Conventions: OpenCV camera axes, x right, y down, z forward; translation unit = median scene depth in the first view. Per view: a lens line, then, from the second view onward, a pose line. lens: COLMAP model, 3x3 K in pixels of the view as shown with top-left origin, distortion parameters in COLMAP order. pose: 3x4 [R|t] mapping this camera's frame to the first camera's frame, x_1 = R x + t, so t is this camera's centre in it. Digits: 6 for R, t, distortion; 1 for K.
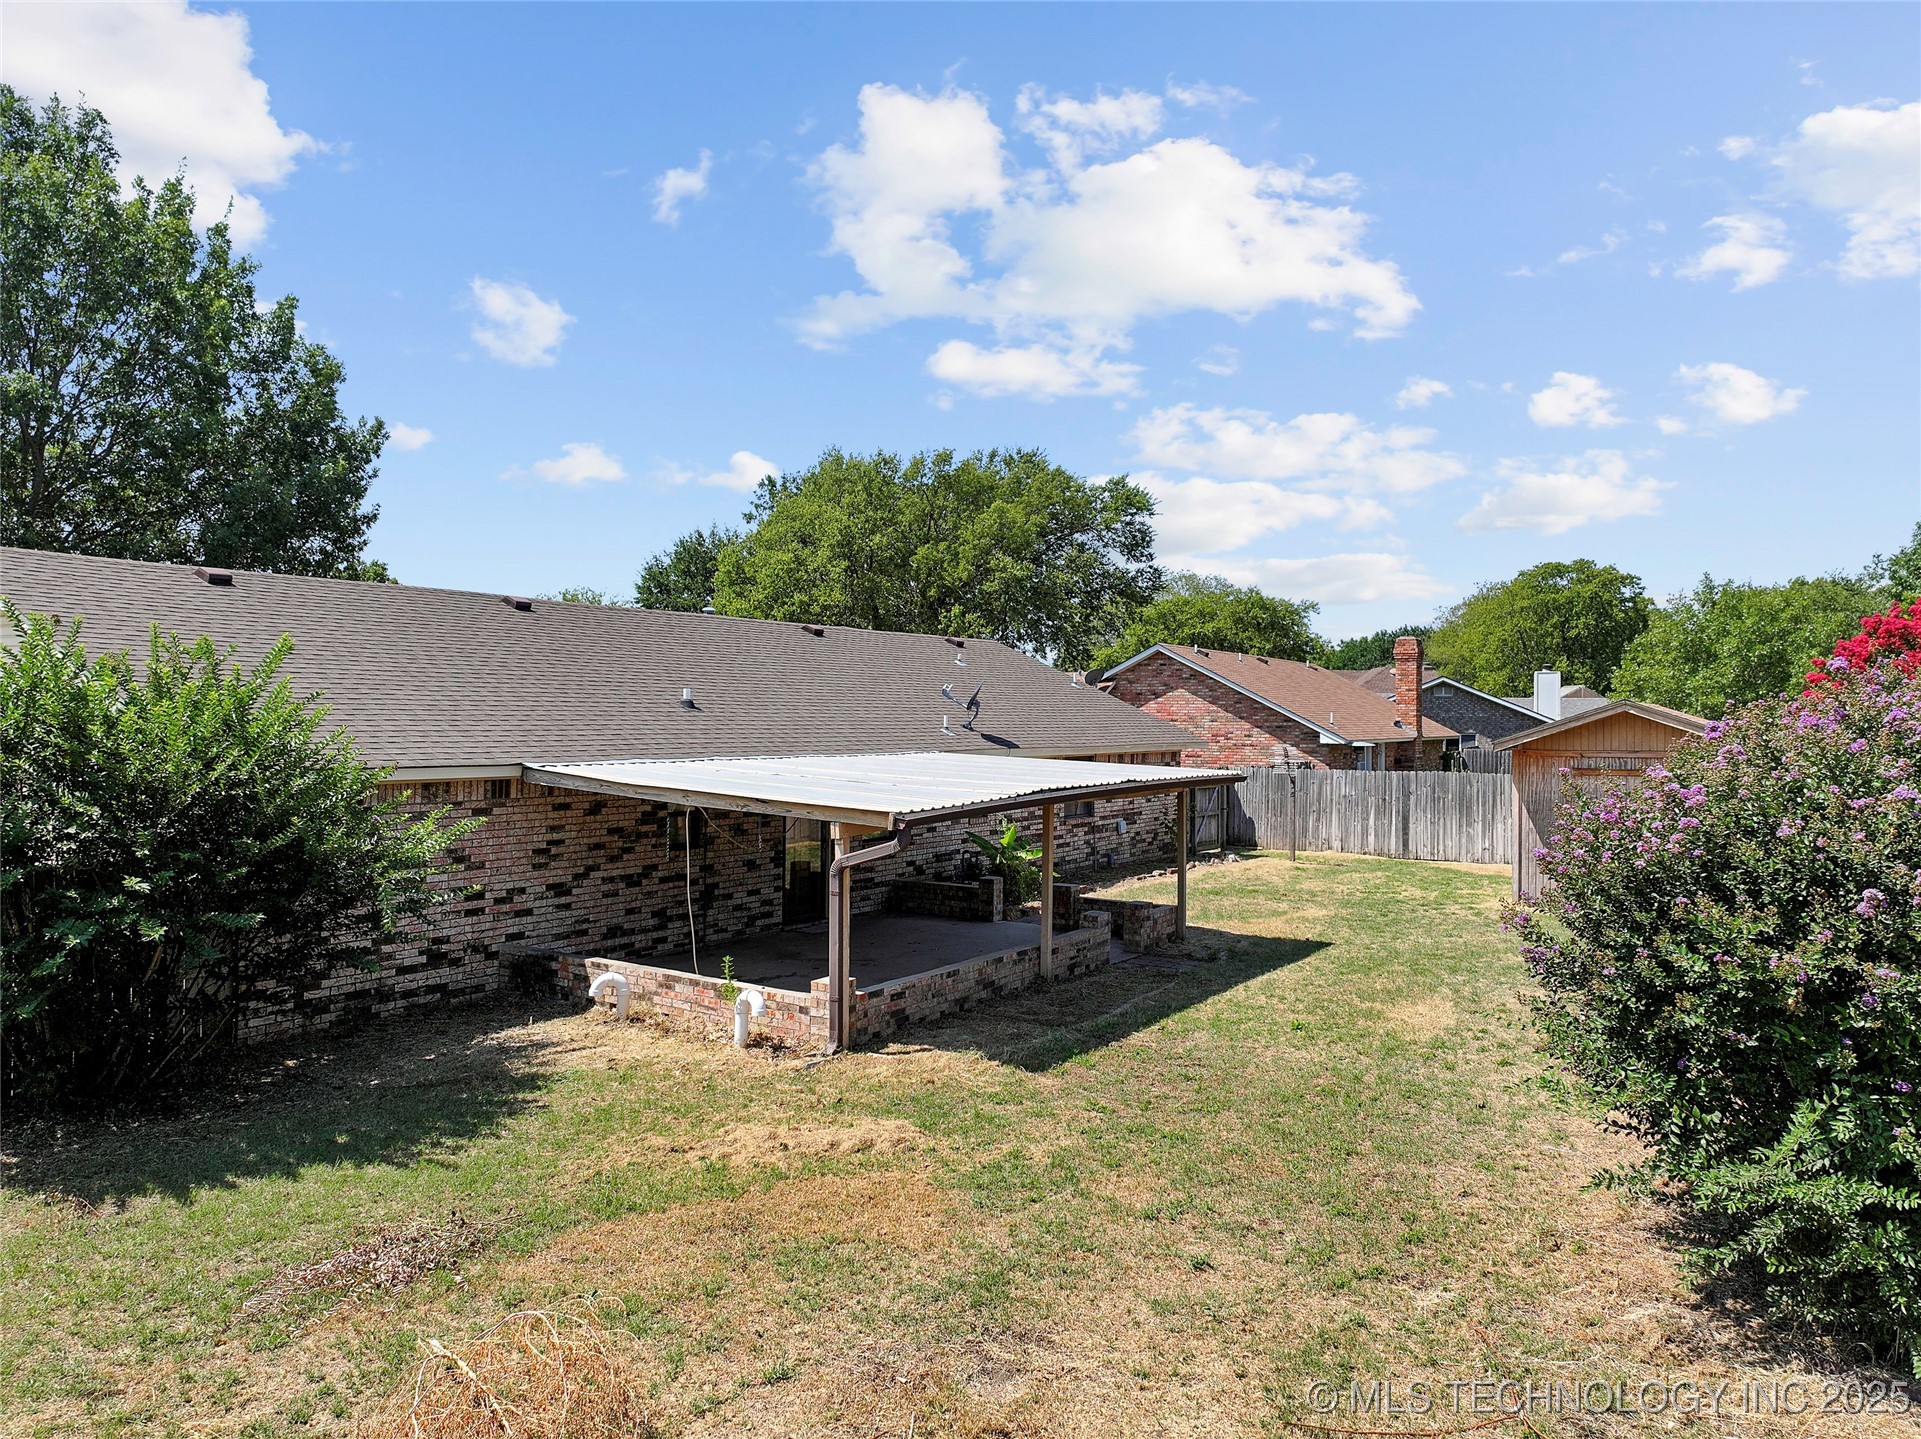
lens RADIAL K [[1344.4, 0, 960.4], [0, 1344.4, 712.0], [0, 0, 1]] dist [0.006367, 0.002015]
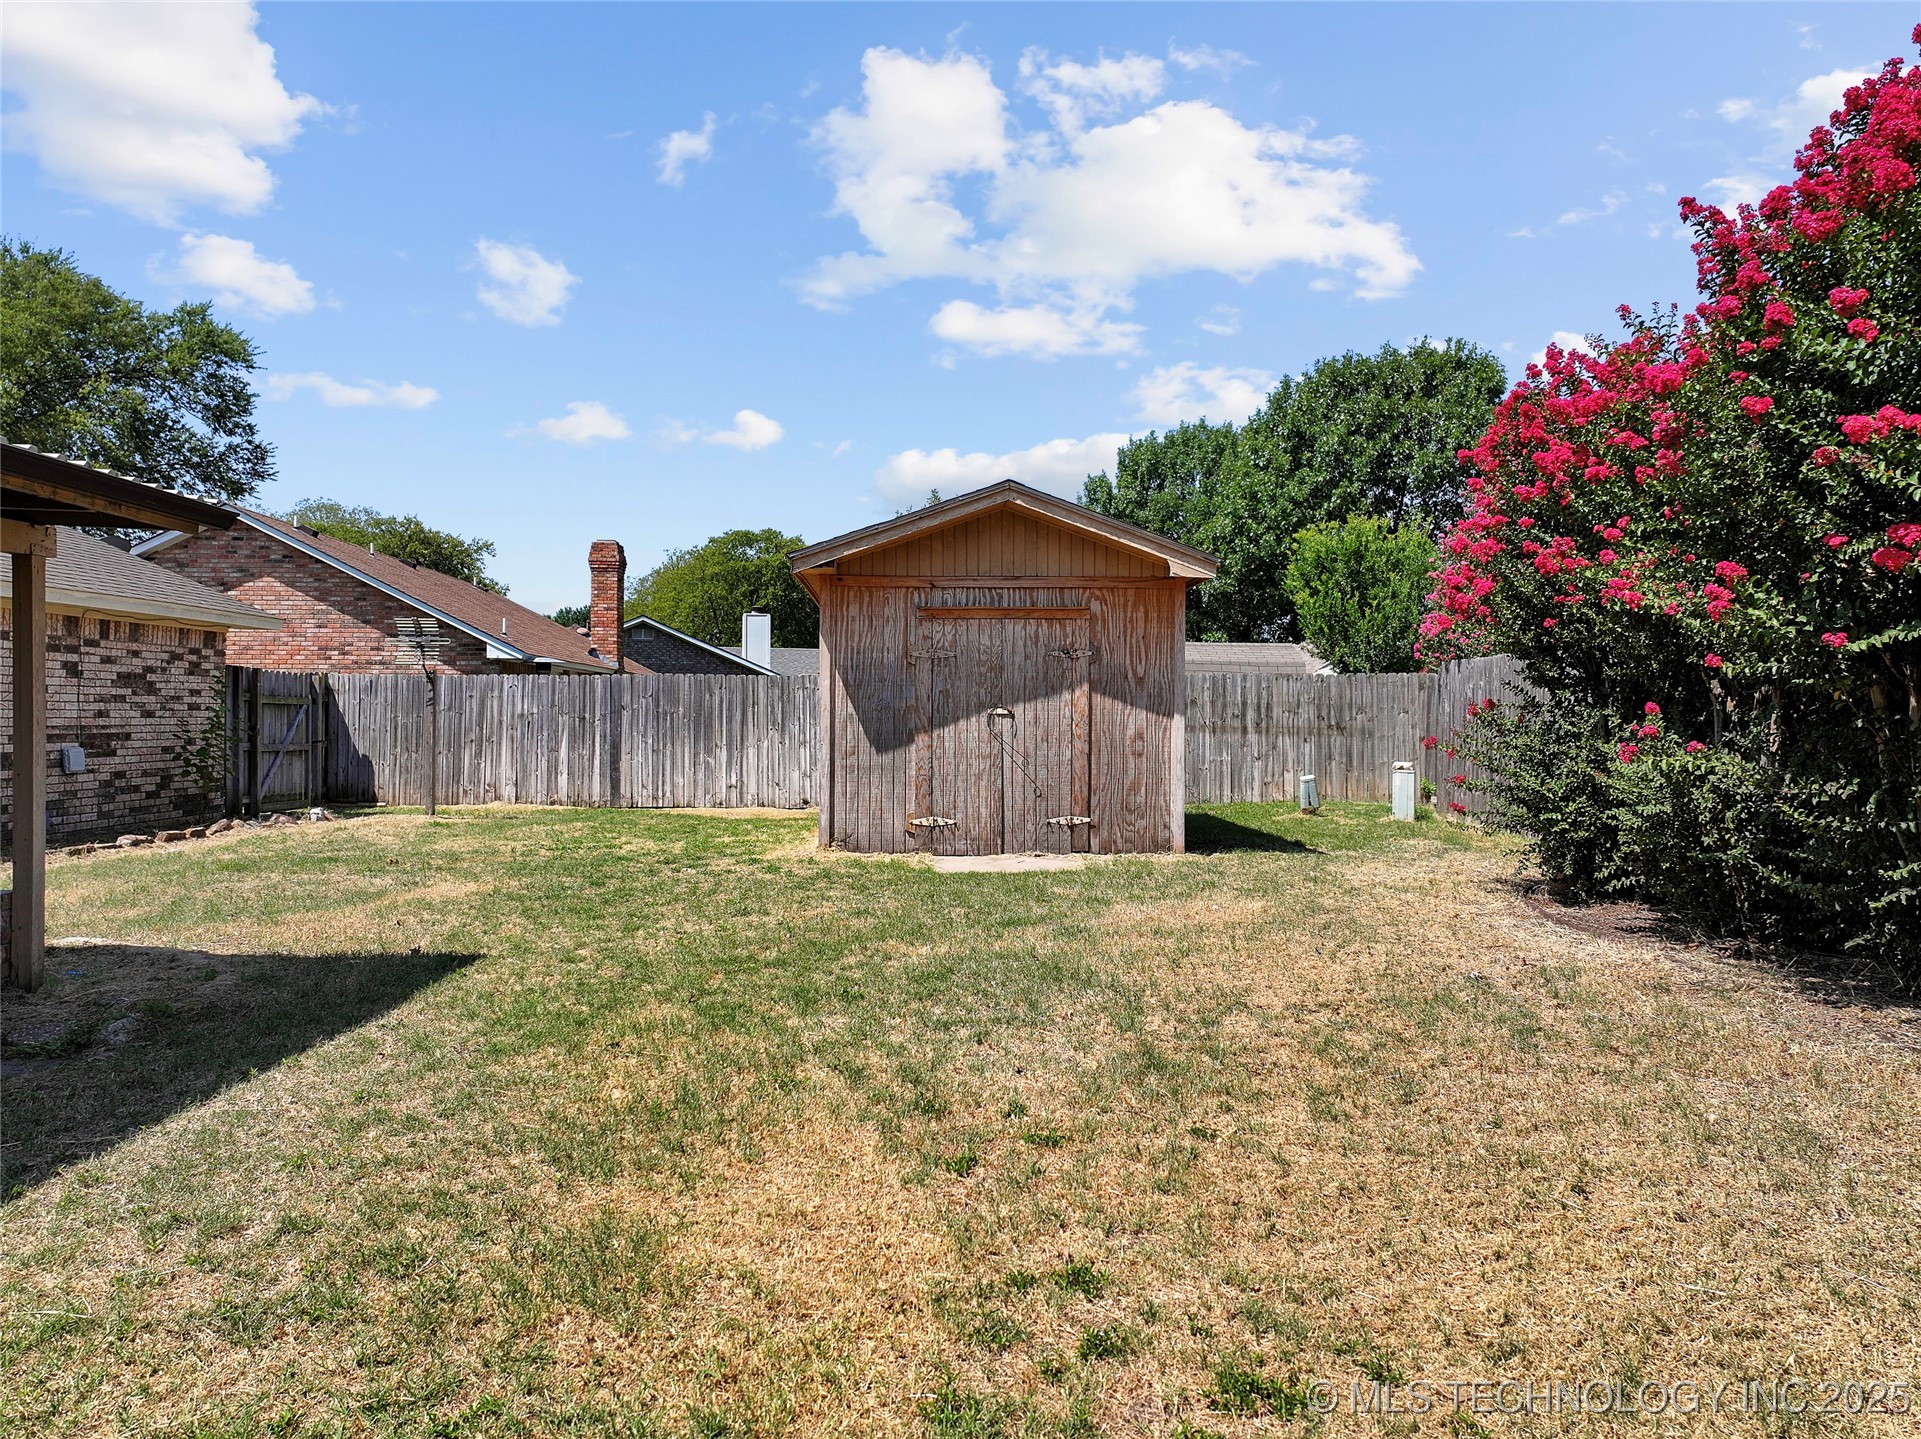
lens RADIAL K [[1344.4, 0, 960.4], [0, 1344.4, 712.0], [0, 0, 1]] dist [0.006367, 0.002015]
pose [[0.830809, 0.001567, 0.556555, 0.118052], [-0.003026, 0.999994, 0.001702, 0.067536], [-0.556549, -0.003098, 0.830809, 0.403525]]
